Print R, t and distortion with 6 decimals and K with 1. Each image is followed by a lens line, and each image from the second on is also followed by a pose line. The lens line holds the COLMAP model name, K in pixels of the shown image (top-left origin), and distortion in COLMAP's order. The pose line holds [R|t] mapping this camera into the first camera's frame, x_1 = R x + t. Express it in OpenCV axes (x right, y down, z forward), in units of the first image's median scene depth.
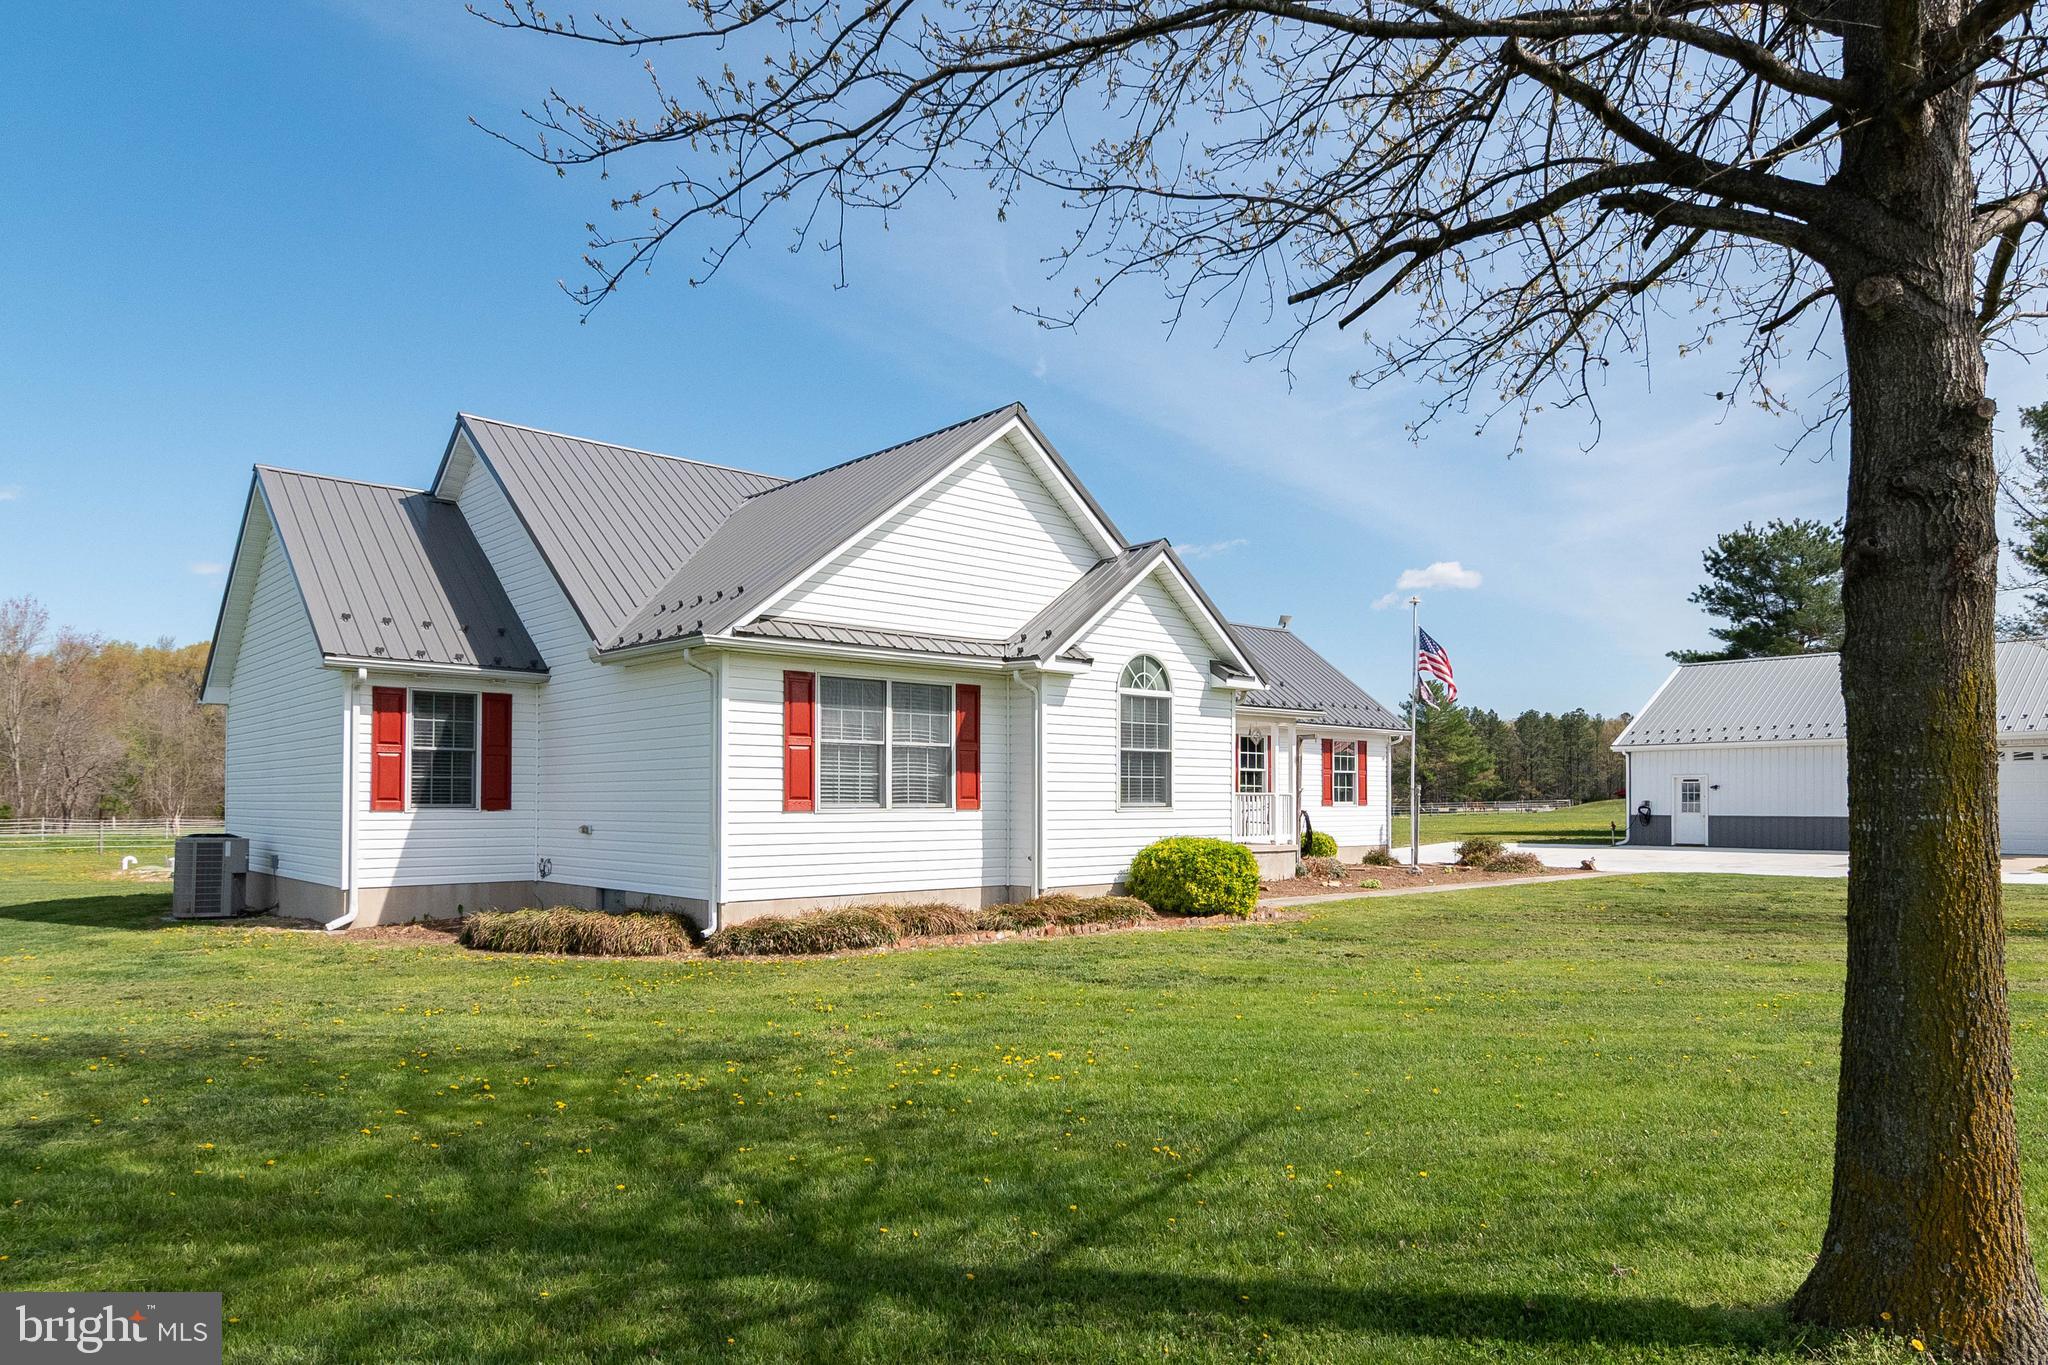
lens RADIAL K [[1287.9, 0, 1020.3], [0, 1287.9, 754.5], [0, 0, 1]] dist [-0.035314, -0.000054]
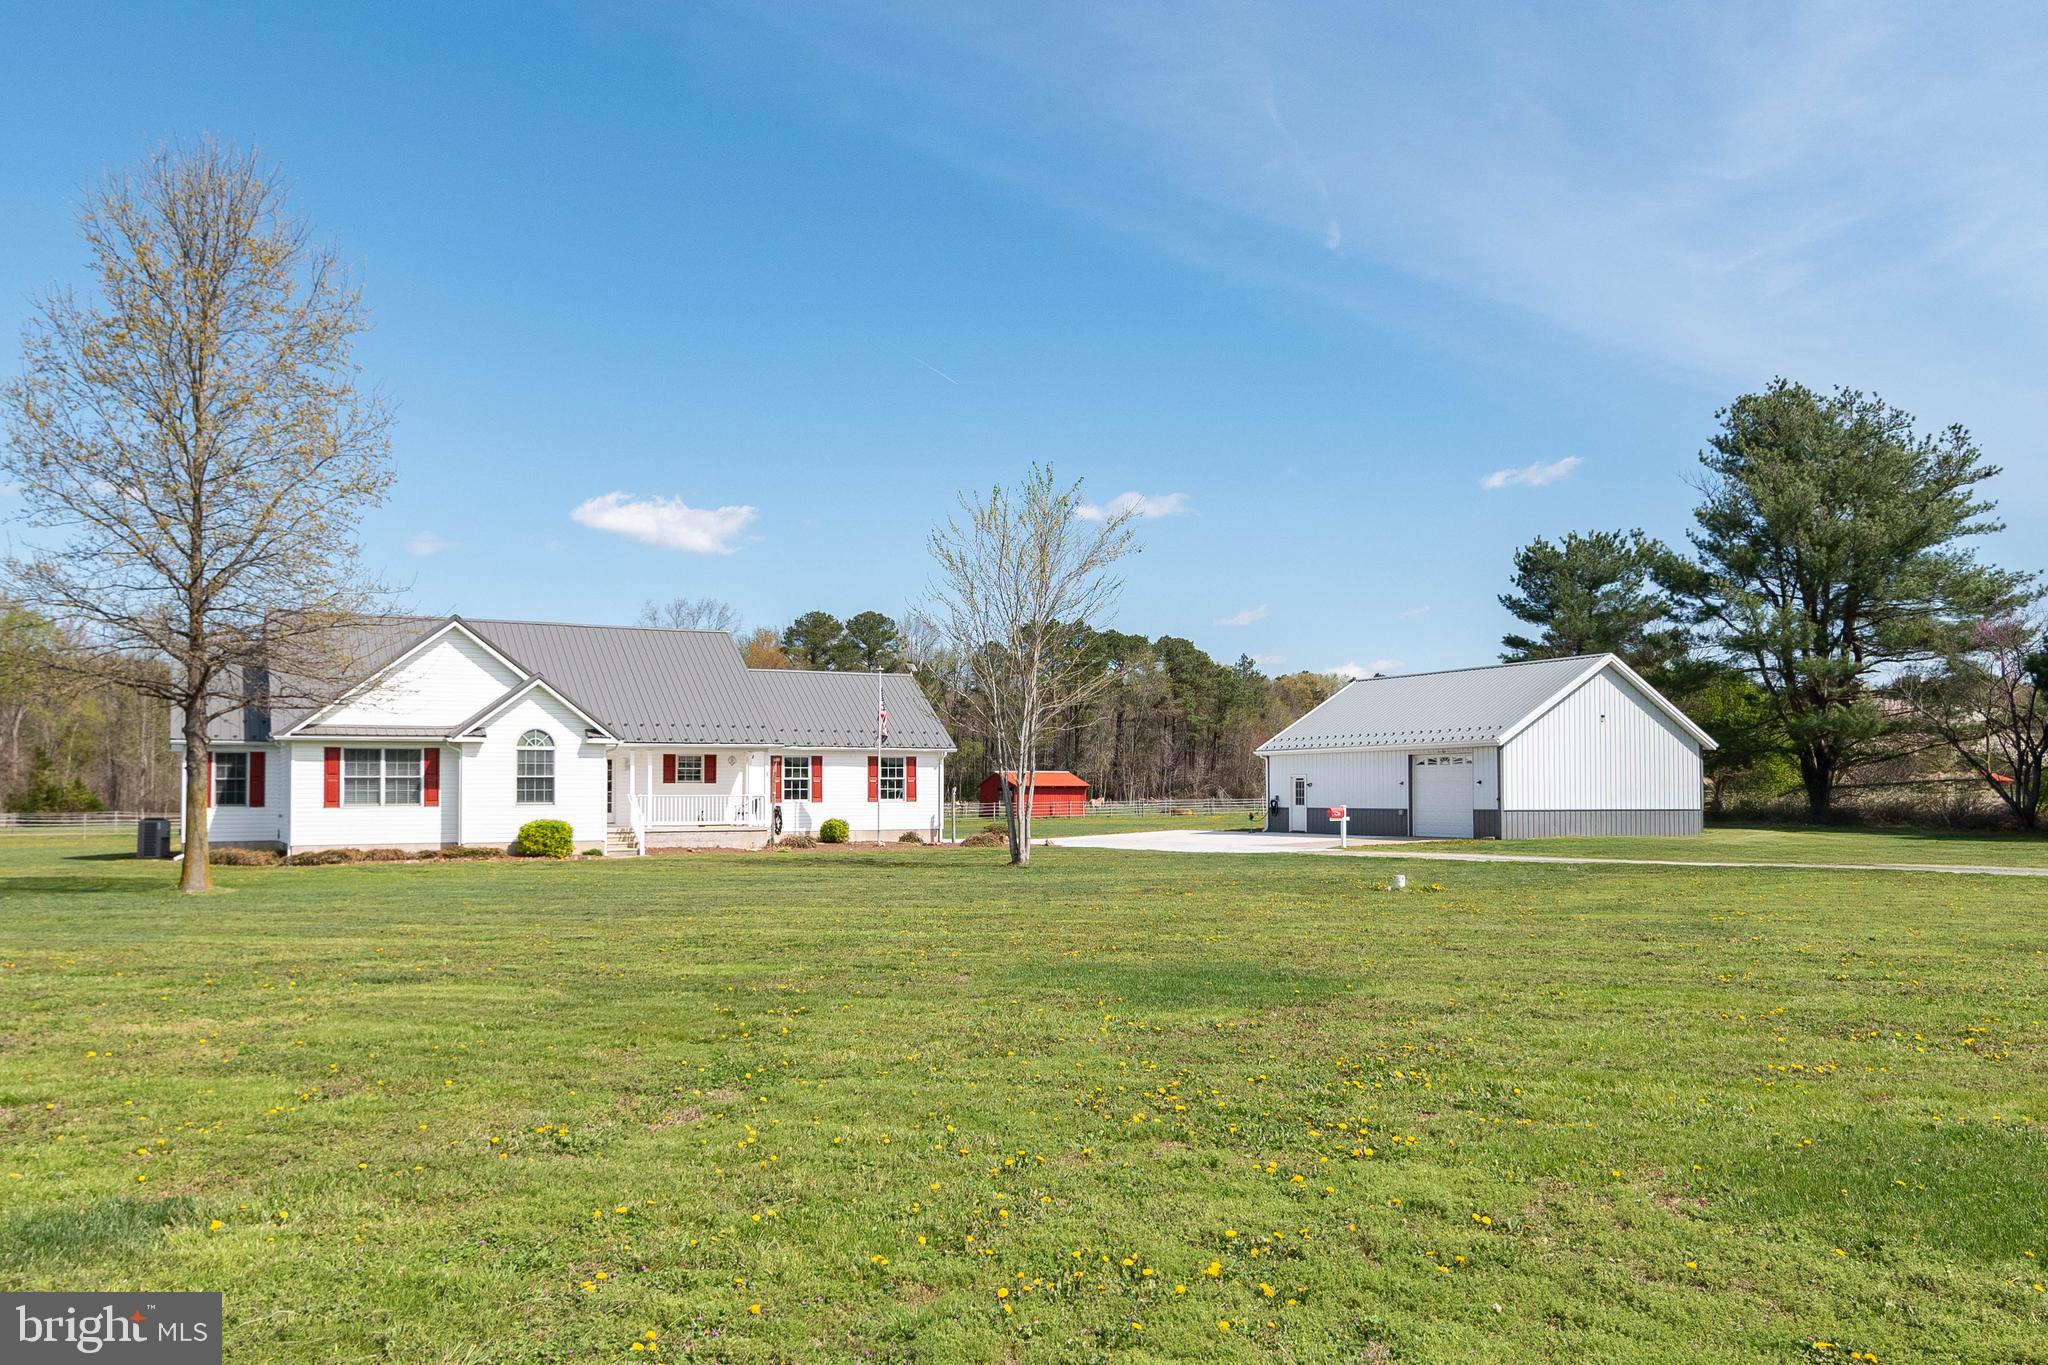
lens RADIAL K [[1591.6, 0, 1039.5], [0, 1591.6, 712.8], [0, 0, 1]] dist [-0.005899, -0.000969]
pose [[0.974187, -0.017603, -0.225057, 1.486374], [0.014388, 0.999770, -0.015917, -0.054428], [0.225286, 0.012267, 0.974216, -1.302809]]
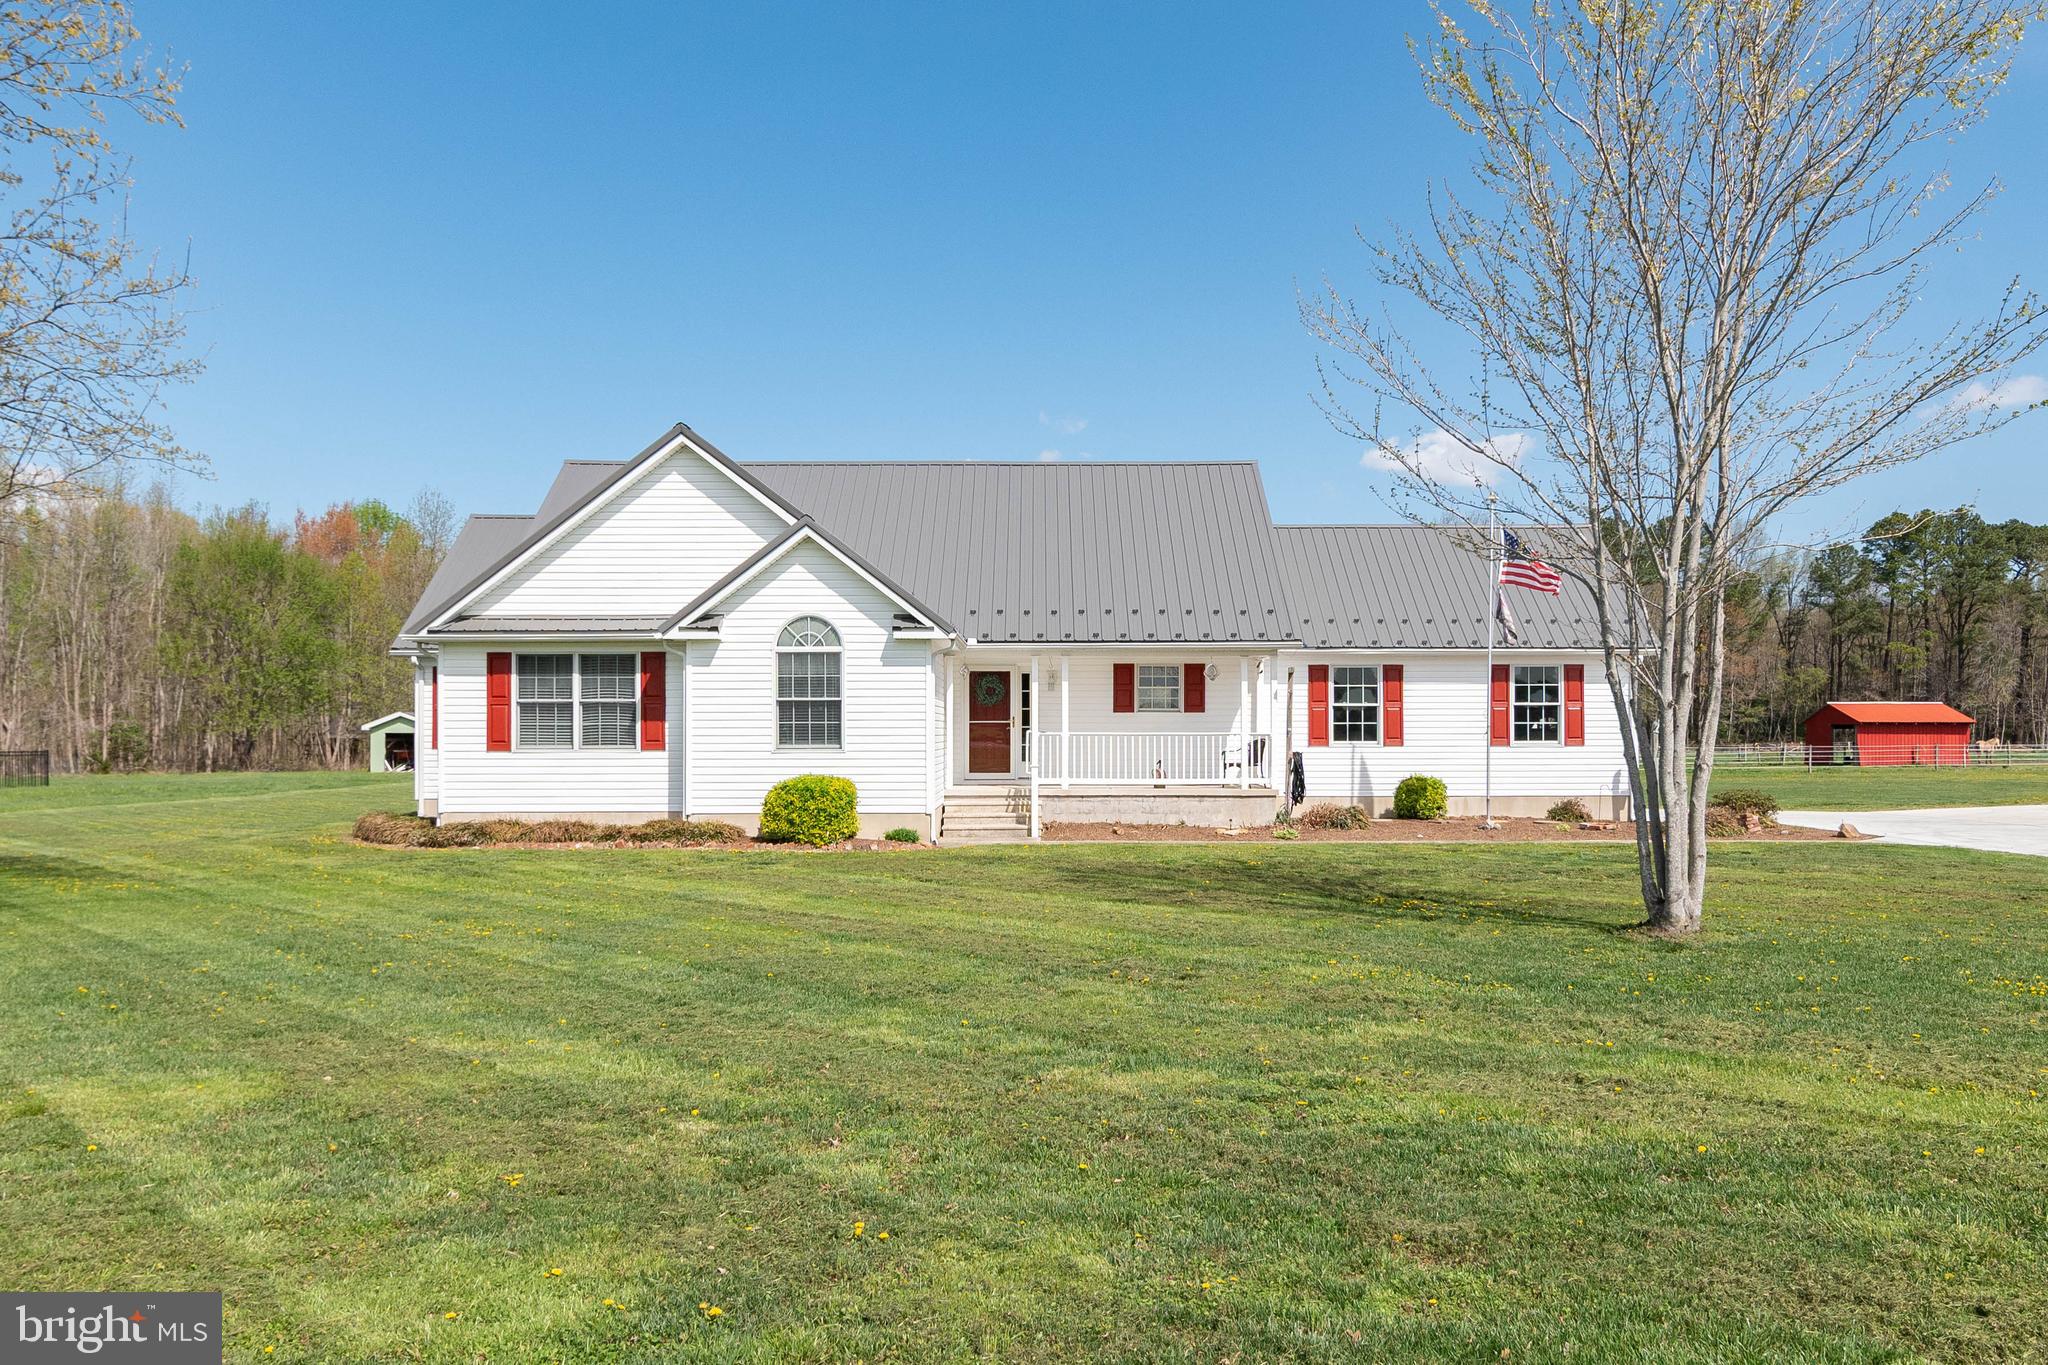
lens RADIAL K [[1591.6, 0, 1039.5], [0, 1591.6, 712.8], [0, 0, 1]] dist [-0.005899, -0.000969]
pose [[0.742390, -0.011673, -0.669866, 1.248662], [0.026669, 0.999571, 0.012139, -0.003184], [0.669437, -0.026877, 0.742383, 0.084889]]
